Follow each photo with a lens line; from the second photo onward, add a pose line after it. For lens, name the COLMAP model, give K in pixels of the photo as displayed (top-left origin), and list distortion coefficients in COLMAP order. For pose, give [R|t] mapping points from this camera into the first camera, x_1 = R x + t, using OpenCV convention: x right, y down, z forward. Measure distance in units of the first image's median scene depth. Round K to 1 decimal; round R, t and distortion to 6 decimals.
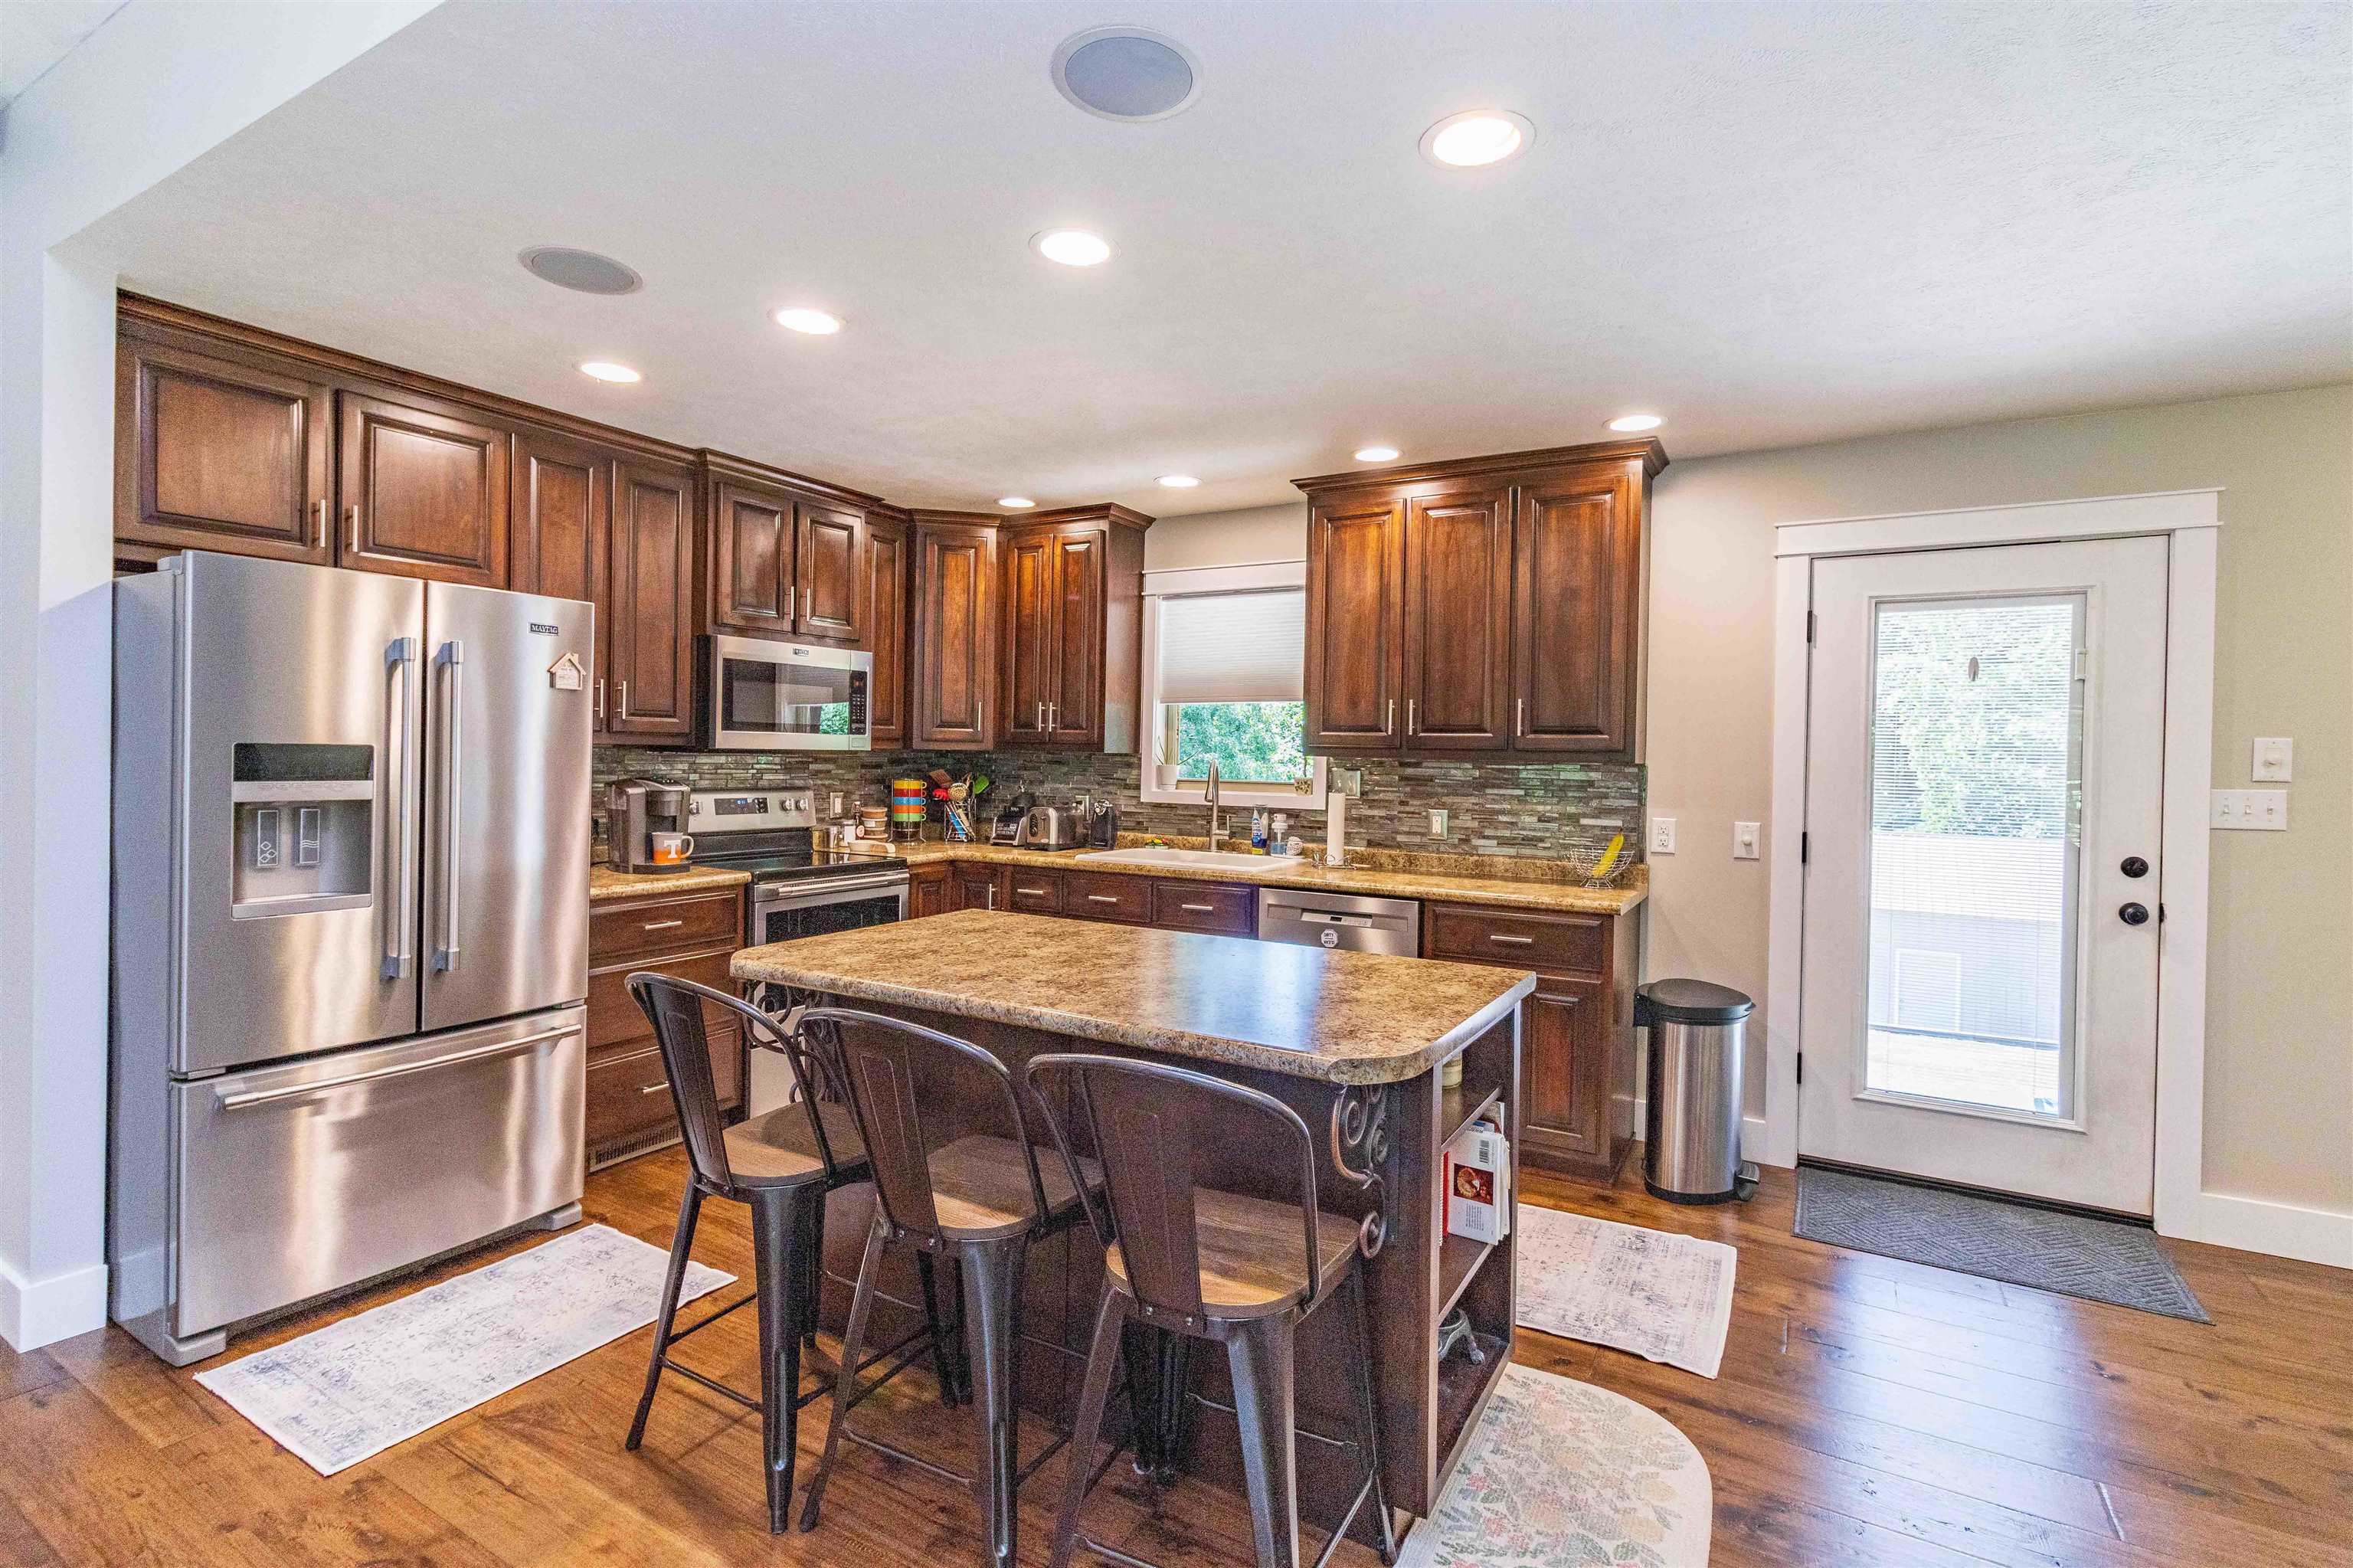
lens RADIAL K [[1103.2, 0, 1179.0], [0, 1103.2, 769.7], [0, 0, 1]] dist [0.000083, 0.000058]
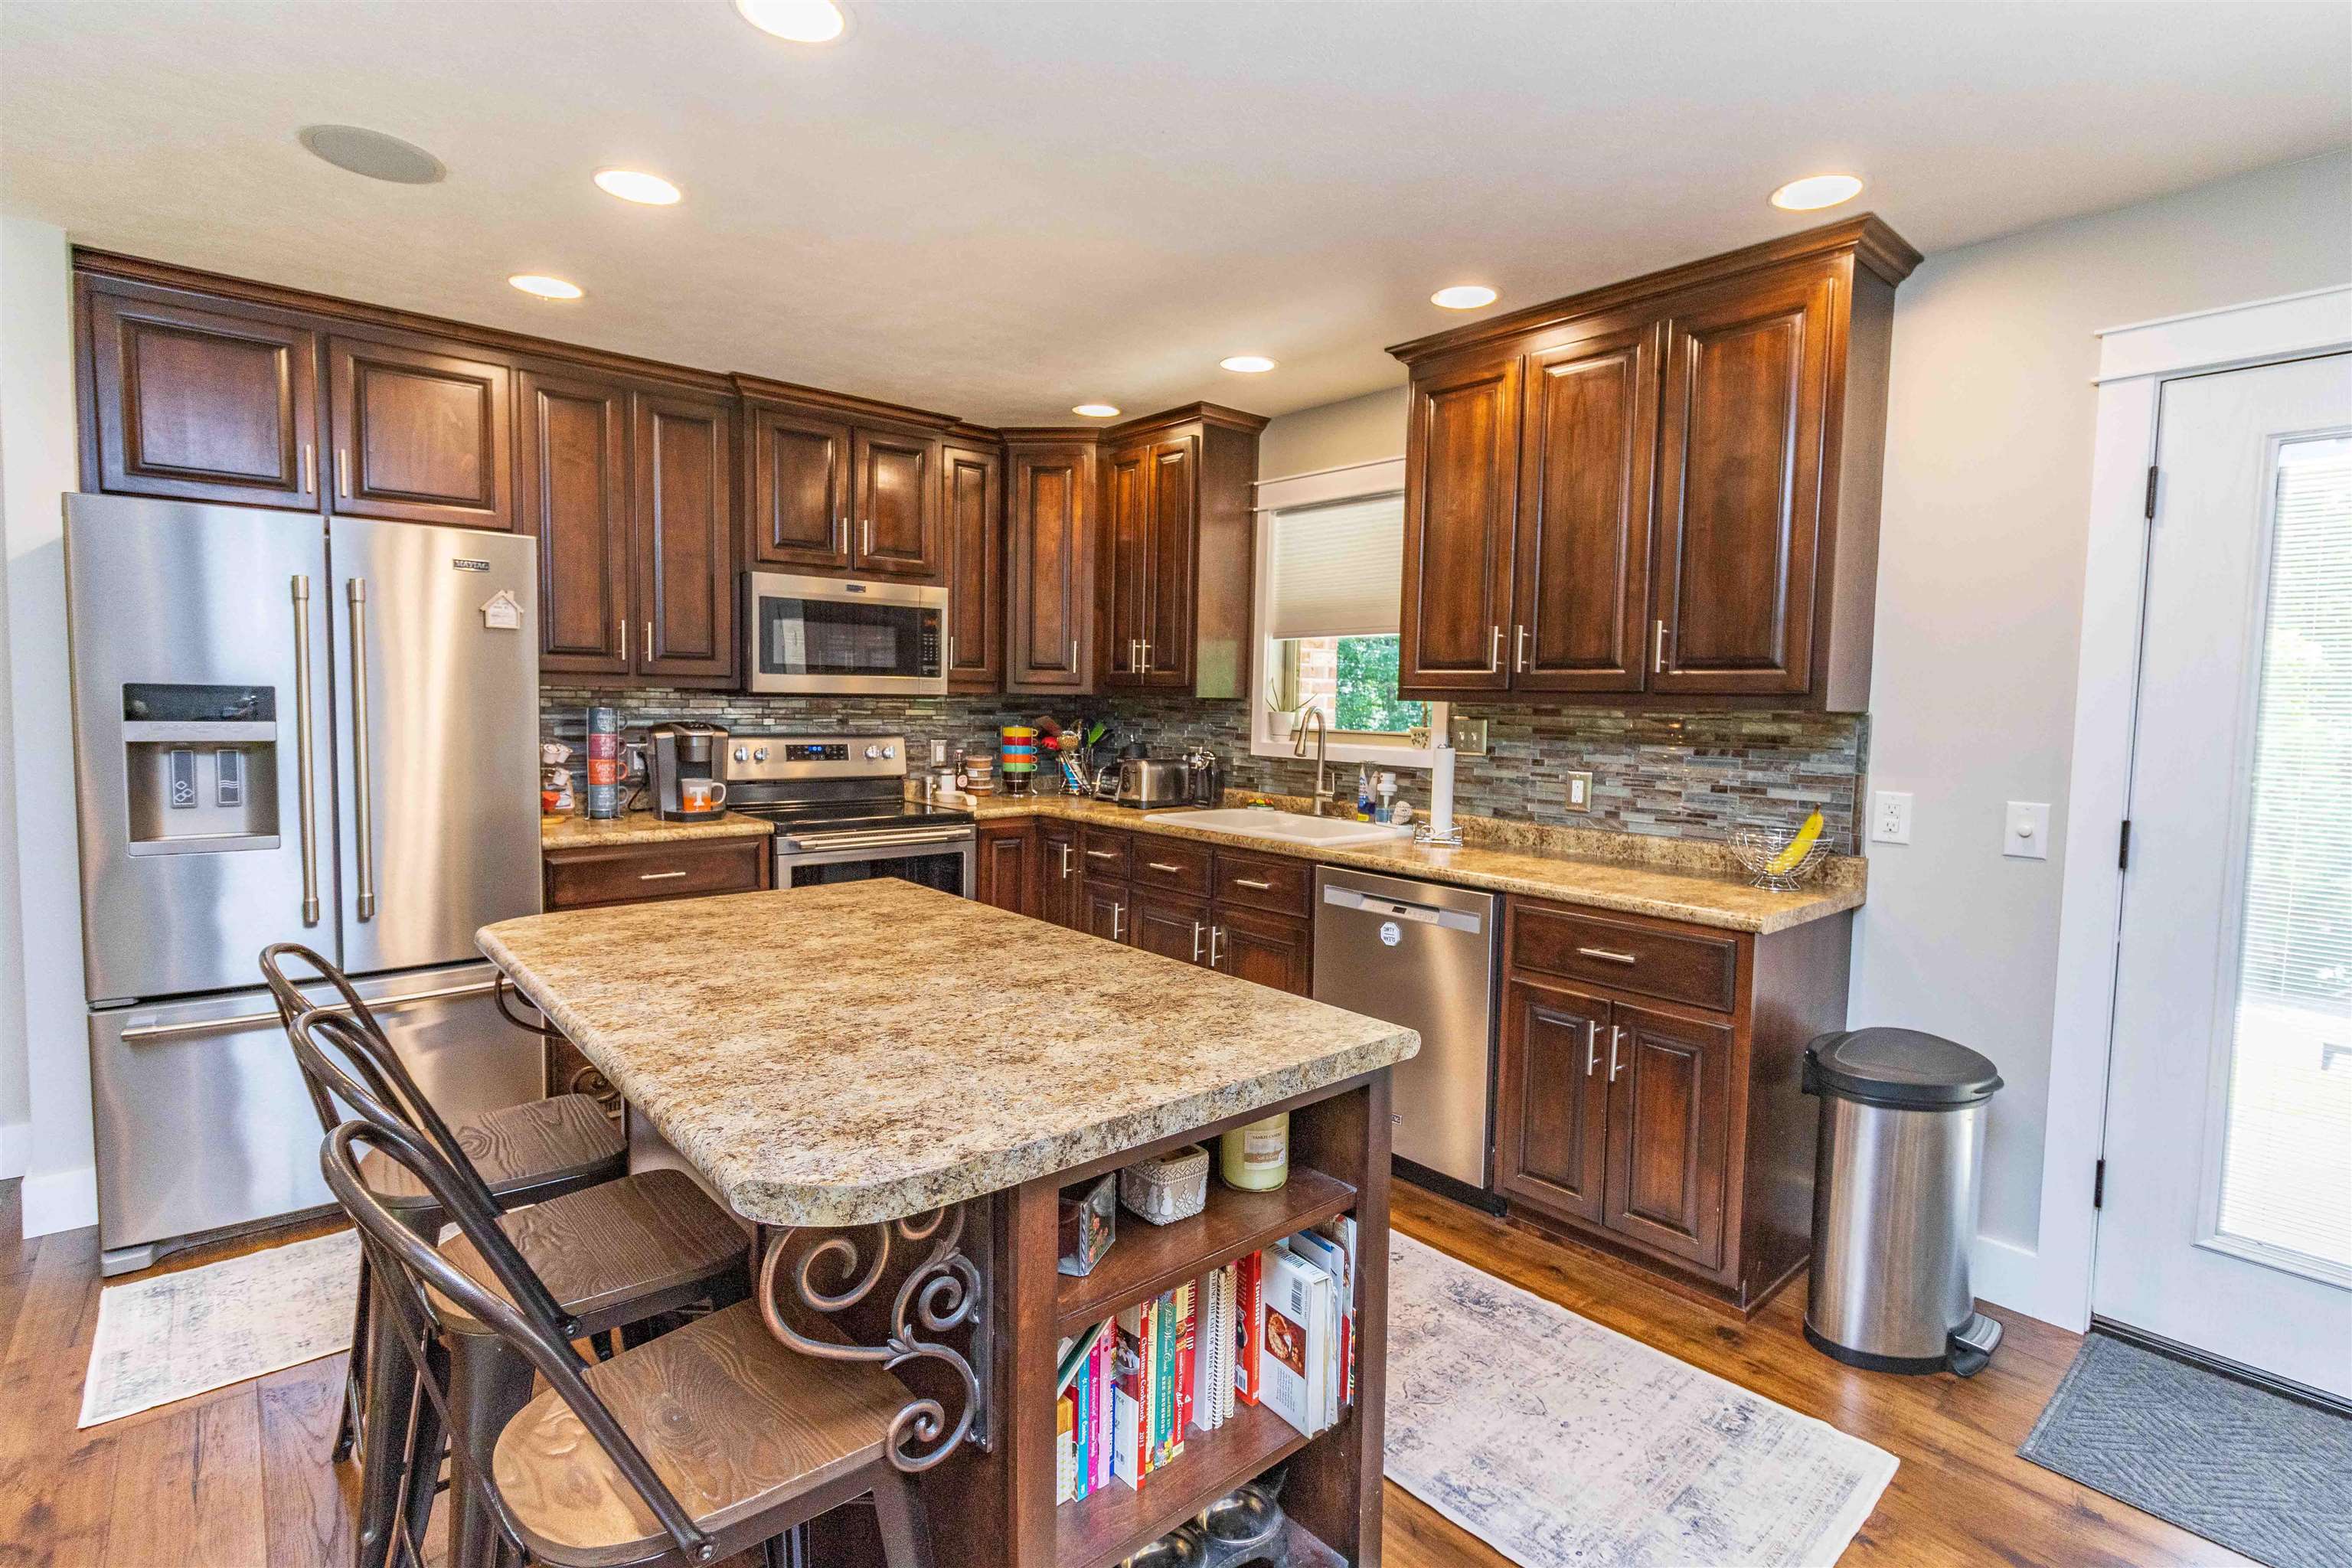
lens RADIAL K [[1111.7, 0, 1175.7], [0, 1111.7, 771.1], [0, 0, 1]] dist [0.000629, -0.000084]
pose [[0.947511, 0.021142, -0.319022, 0.220355], [-0.006024, 0.998815, 0.048301, 0.000445], [0.319665, -0.043844, 0.946516, 0.192598]]
